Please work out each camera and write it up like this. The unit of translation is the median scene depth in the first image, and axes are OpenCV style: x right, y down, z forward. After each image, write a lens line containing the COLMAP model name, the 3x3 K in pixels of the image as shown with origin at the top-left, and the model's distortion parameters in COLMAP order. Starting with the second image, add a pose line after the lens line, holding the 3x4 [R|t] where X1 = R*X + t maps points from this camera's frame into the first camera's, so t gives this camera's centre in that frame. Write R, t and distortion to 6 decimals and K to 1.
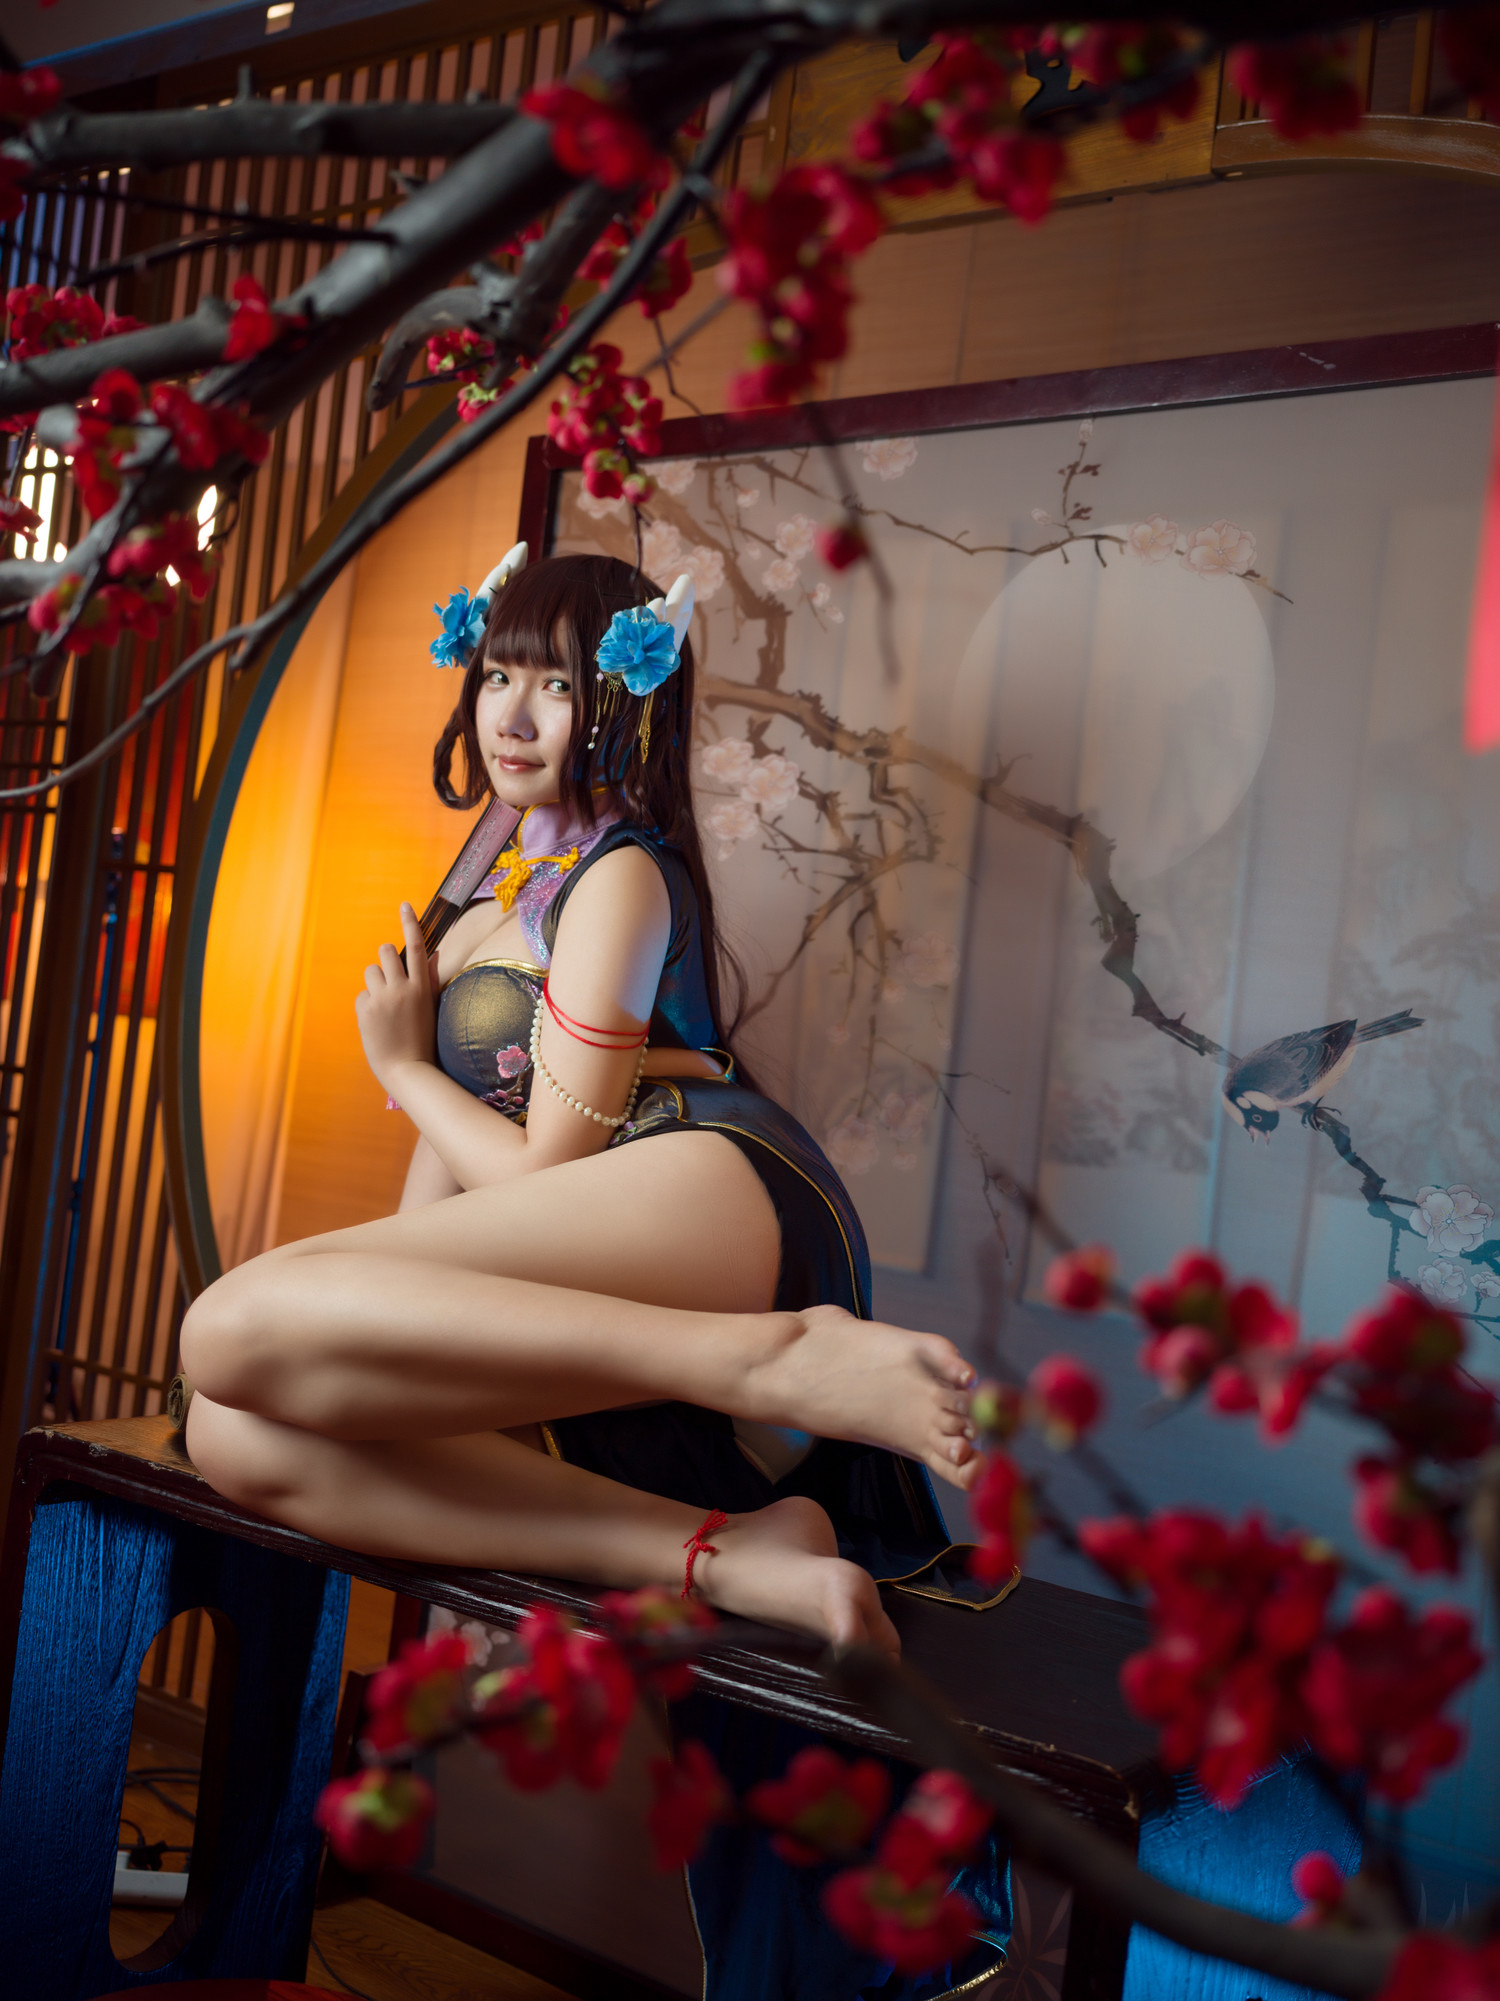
lens RADIAL K [[2158.7, 0, 745.5], [0, 2158.7, 999.7], [0, 0, 1]] dist [0.072326, -0.132577]
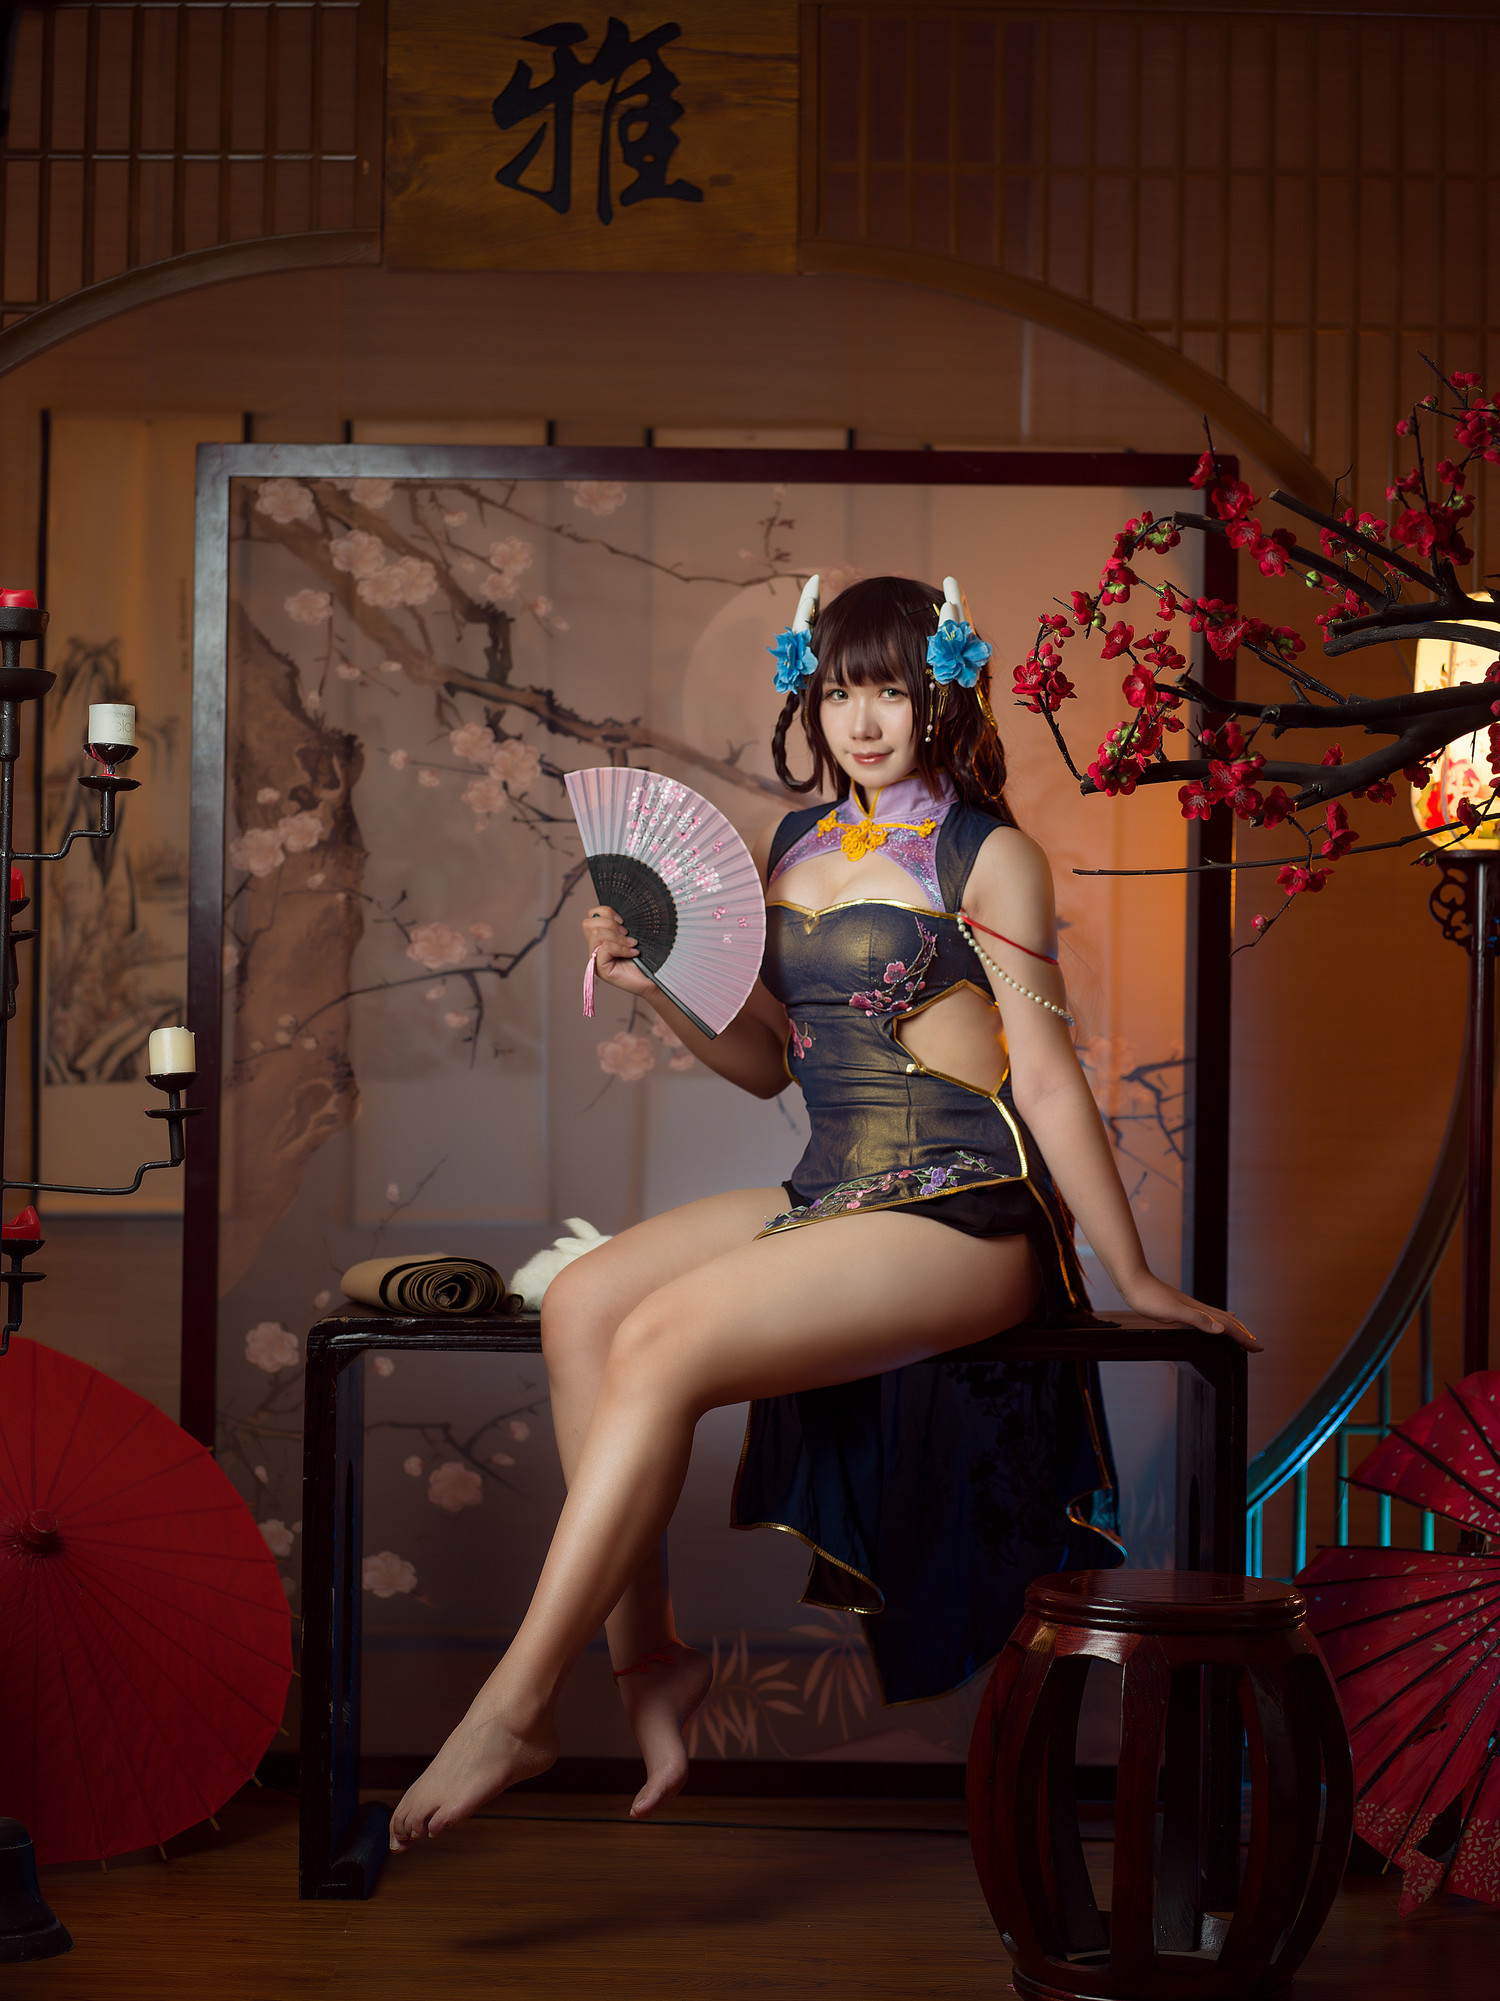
lens RADIAL K [[4189.3, 0, 751.0], [0, 4189.3, 1010.3], [0, 0, 1]] dist [0.057286, -1.190303]
pose [[0.797839, -0.092567, 0.595722, -1.314334], [0.062352, 0.995513, 0.071182, -0.125142], [-0.599638, -0.019647, 0.800030, -0.962101]]
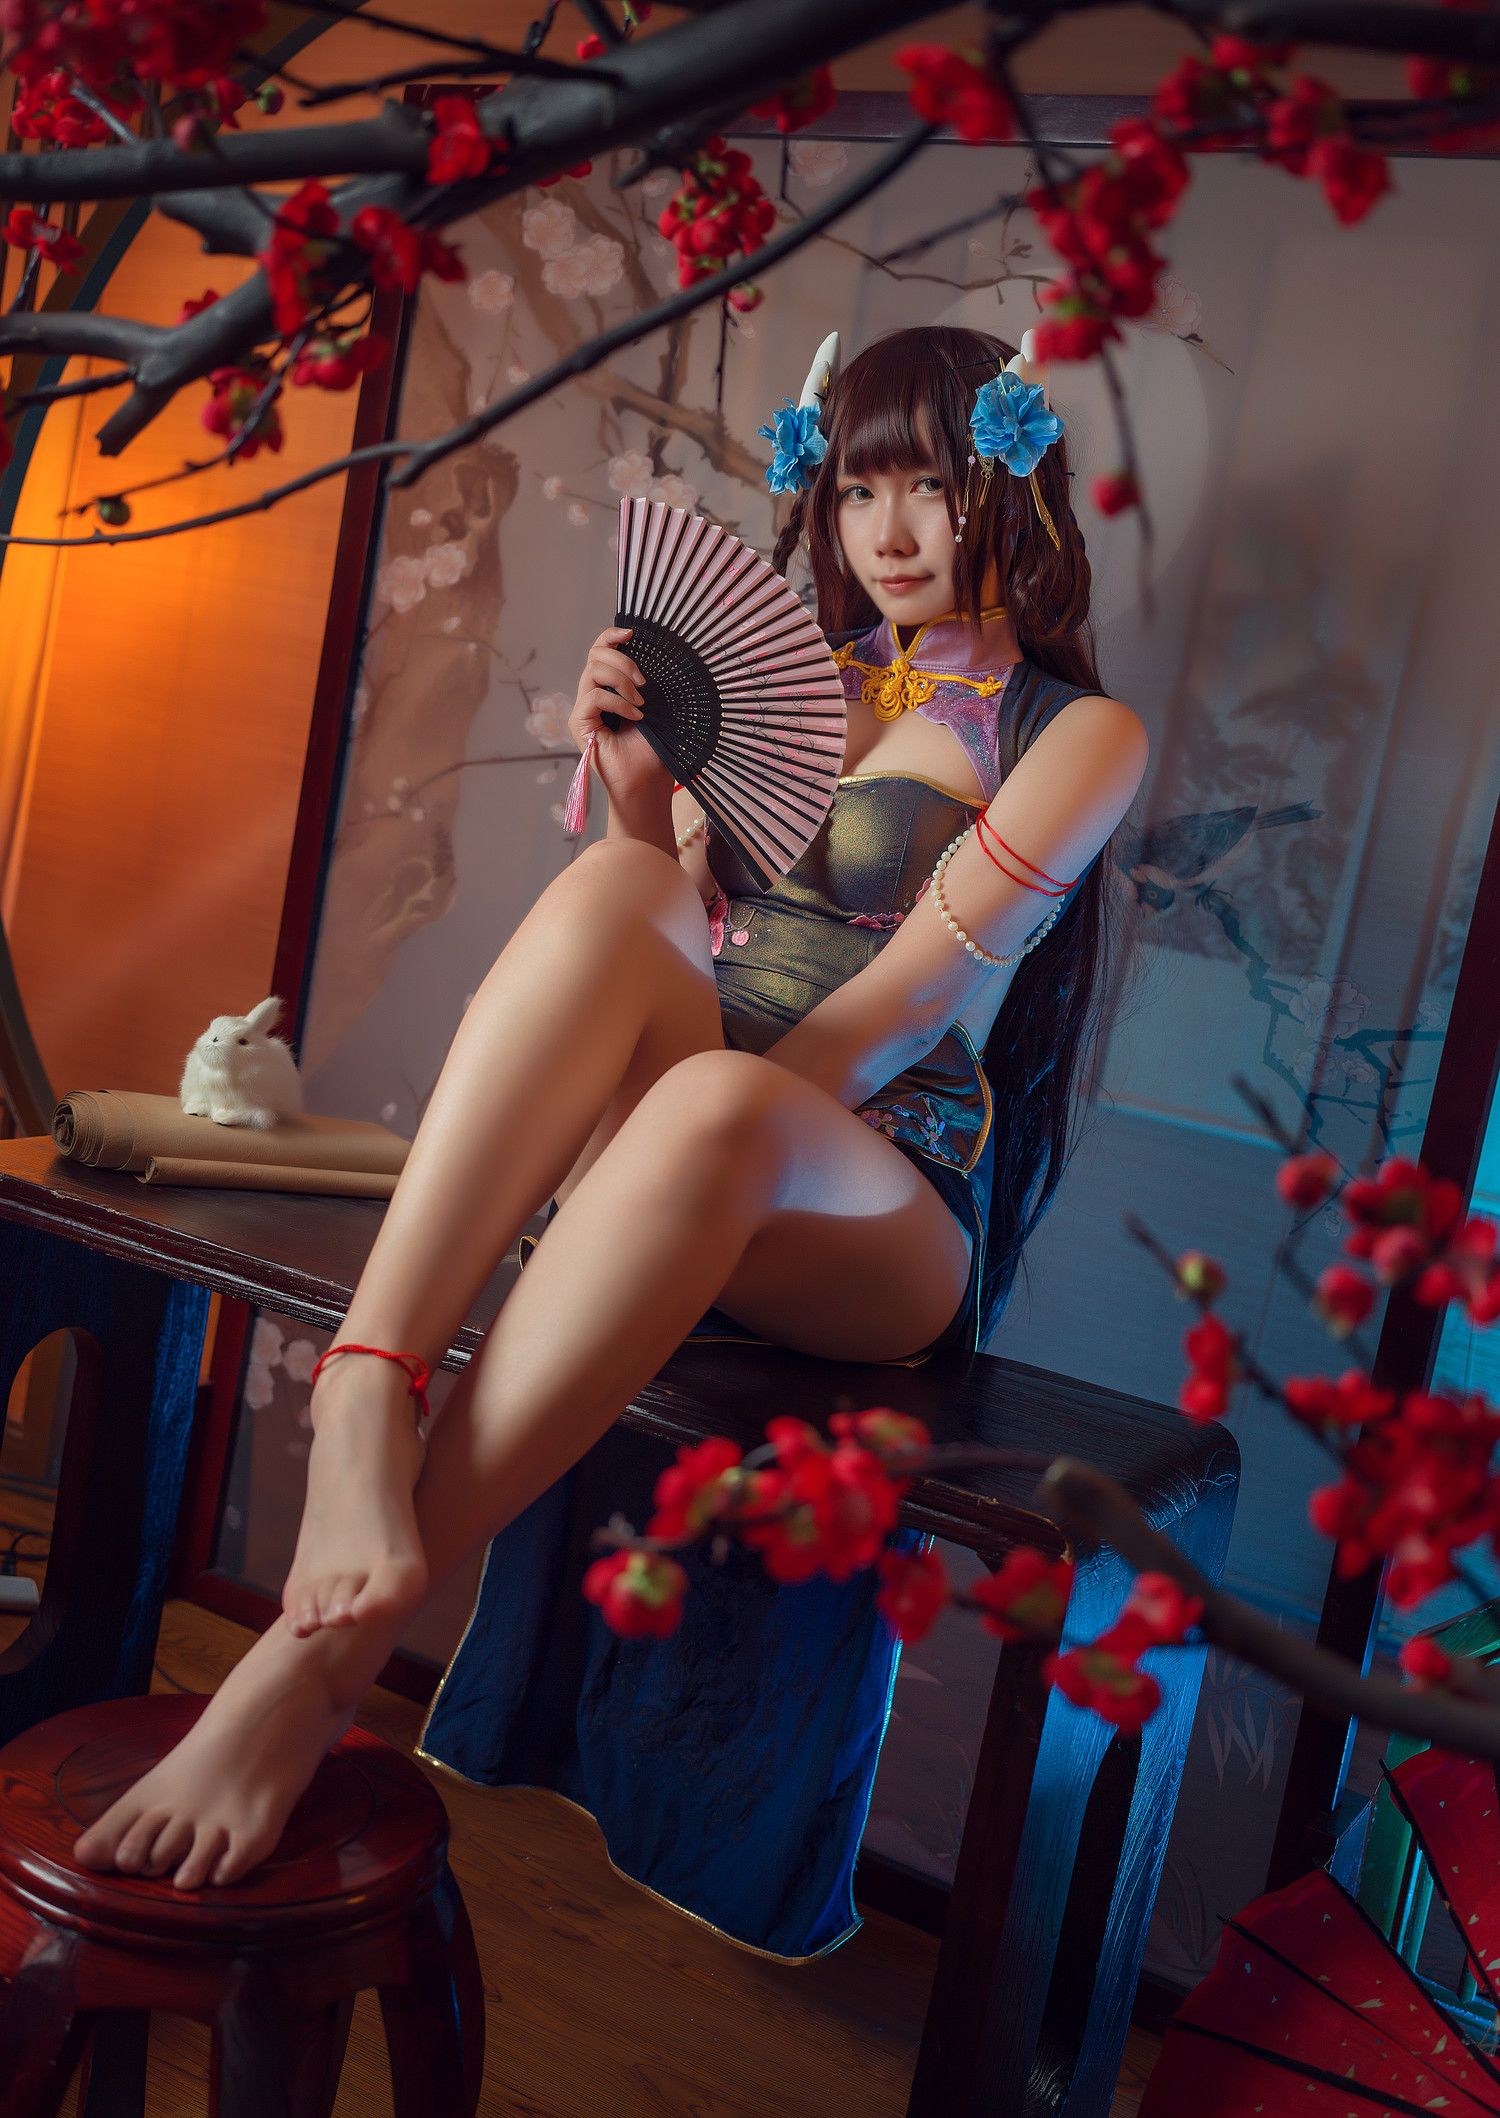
lens RADIAL K [[2324.8, 0, 732.2], [0, 2324.8, 1038.2], [0, 0, 1]] dist [0.086661, -0.208359]
pose [[0.990133, 0.046771, 0.132093, -0.086426], [-0.067433, 0.985363, 0.156566, -0.032833], [-0.122836, -0.163928, 0.978795, -0.050721]]
